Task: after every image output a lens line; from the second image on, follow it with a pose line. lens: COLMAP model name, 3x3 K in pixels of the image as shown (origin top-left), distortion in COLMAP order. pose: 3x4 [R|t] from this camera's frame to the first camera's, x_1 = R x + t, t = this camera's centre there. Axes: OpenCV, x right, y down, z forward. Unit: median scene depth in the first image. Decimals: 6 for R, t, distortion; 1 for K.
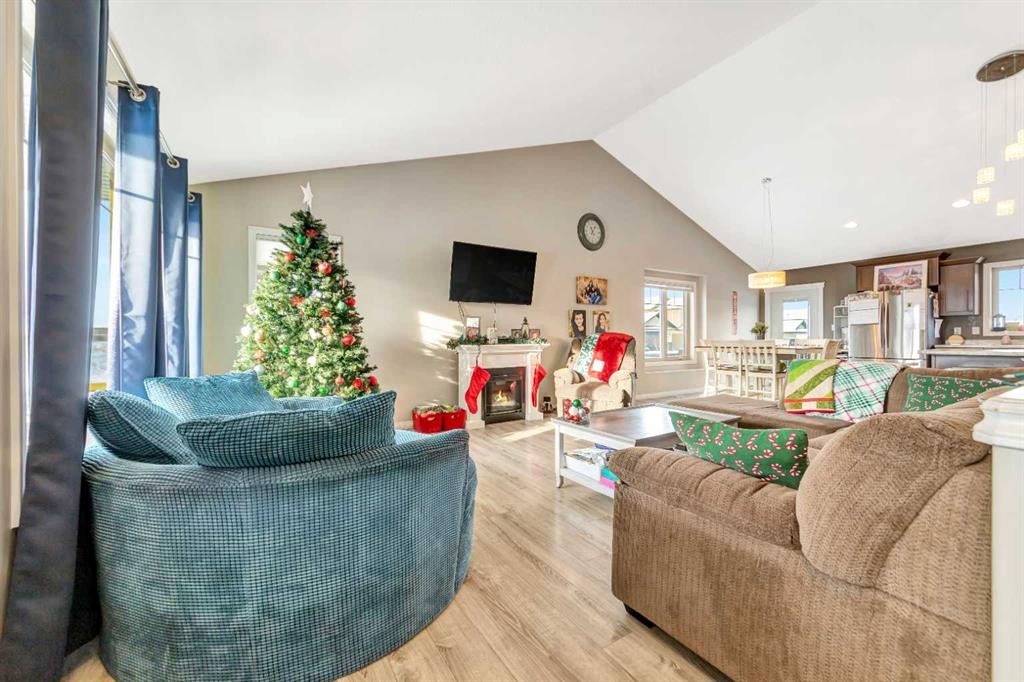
lens RADIAL K [[392.8, 0, 488.4], [0, 392.8, 341.9], [0, 0, 1]] dist [-0.004973, 0.000289]
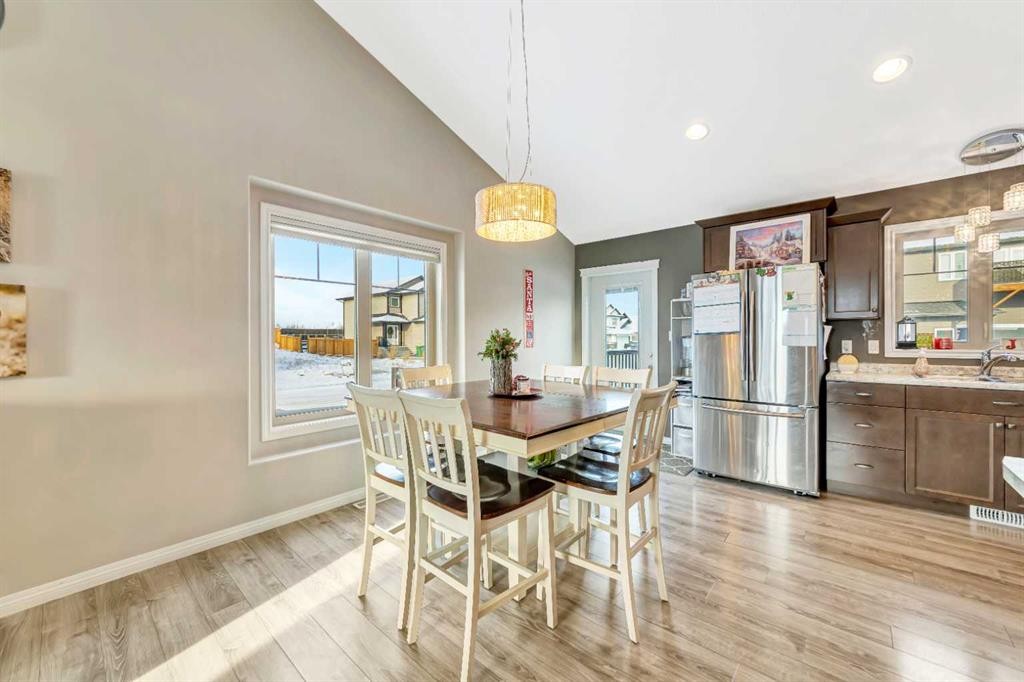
lens RADIAL K [[392.8, 0, 532.9], [0, 392.8, 339.6], [0, 0, 1]] dist [-0.004973, 0.000289]
pose [[0.935095, -0.001033, 0.354395, 0.612428], [0.001432, 0.999999, -0.000863, -0.040186], [-0.354394, 0.001315, 0.935095, 0.668828]]
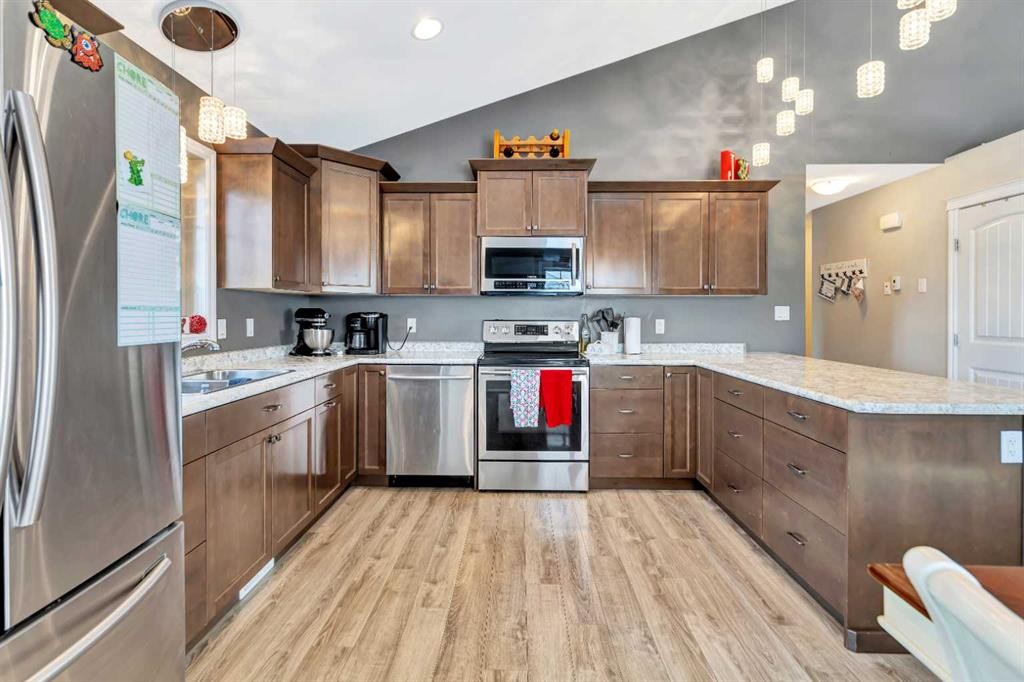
lens RADIAL K [[478.9, 0, 508.2], [0, 478.9, 317.5], [0, 0, 1]] dist [0.007370, -0.000542]
pose [[-0.843671, 0.002928, 0.536853, 0.891499], [0.007843, 0.999946, 0.006872, -0.042133], [-0.536803, 0.010008, -0.843648, 1.107115]]
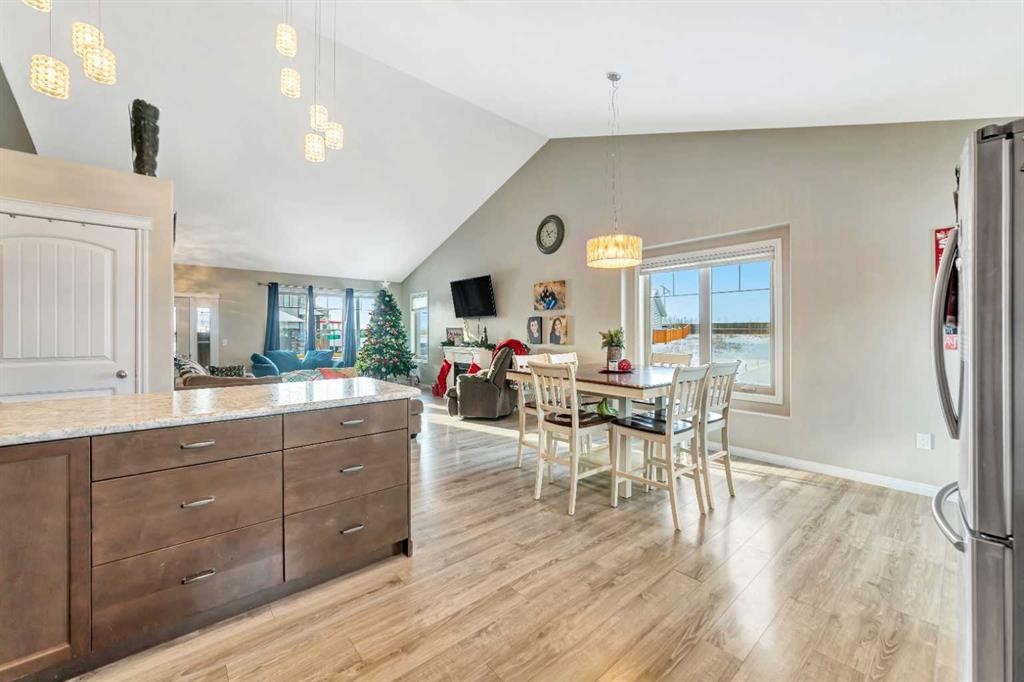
lens RADIAL K [[401.0, 0, 516.8], [0, 401.0, 326.8], [0, 0, 1]] dist [-0.013895, -0.000412]
pose [[0.193308, -0.010233, -0.981085, 1.261445], [-0.006159, 0.999913, -0.011642, -0.044439], [0.981119, 0.008293, 0.193229, 0.770260]]
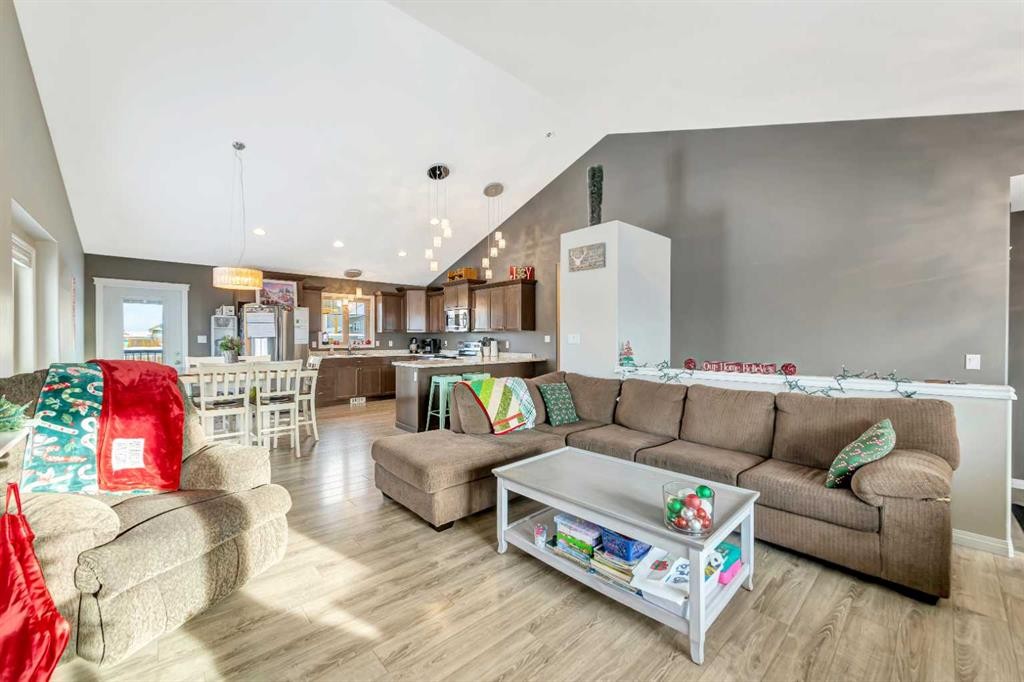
lens RADIAL K [[401.0, 0, 518.0], [0, 401.0, 336.0], [0, 0, 1]] dist [-0.013895, -0.000412]
pose [[-0.218377, 0.011055, 0.975802, -0.146103], [0.009204, 0.999915, -0.009268, -0.039081], [-0.975821, 0.006958, -0.218460, 0.664032]]
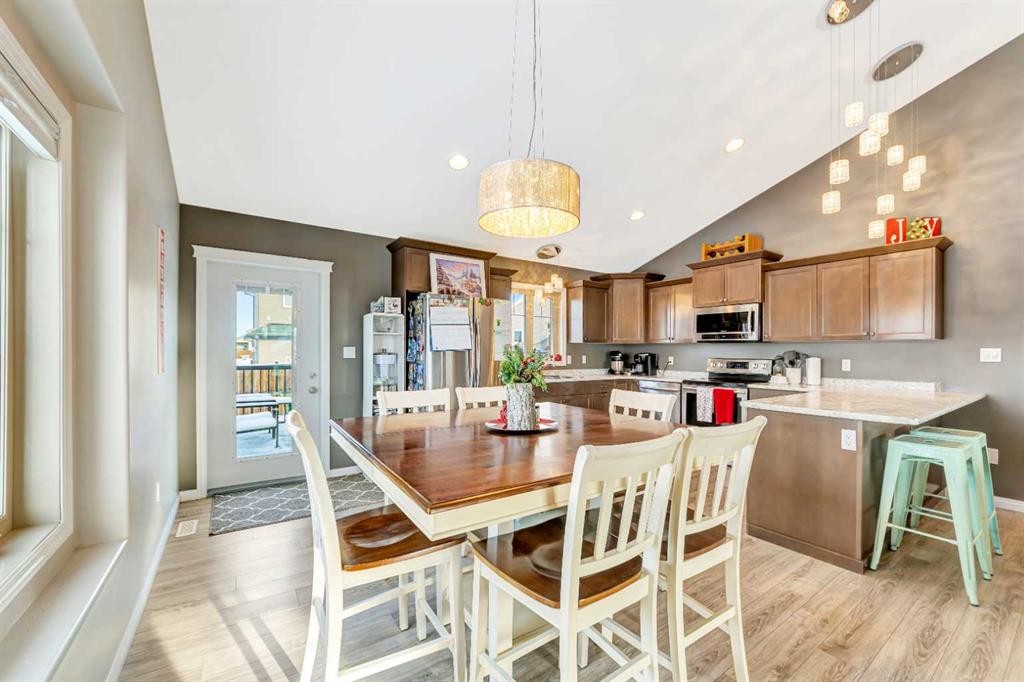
lens RADIAL K [[392.8, 0, 513.5], [0, 392.8, 348.9], [0, 0, 1]] dist [-0.004973, 0.000289]
pose [[-0.067235, 0.012759, 0.997656, 0.439171], [0.002597, 0.999917, -0.012613, -0.044687], [-0.997734, 0.001743, -0.067262, 1.051310]]
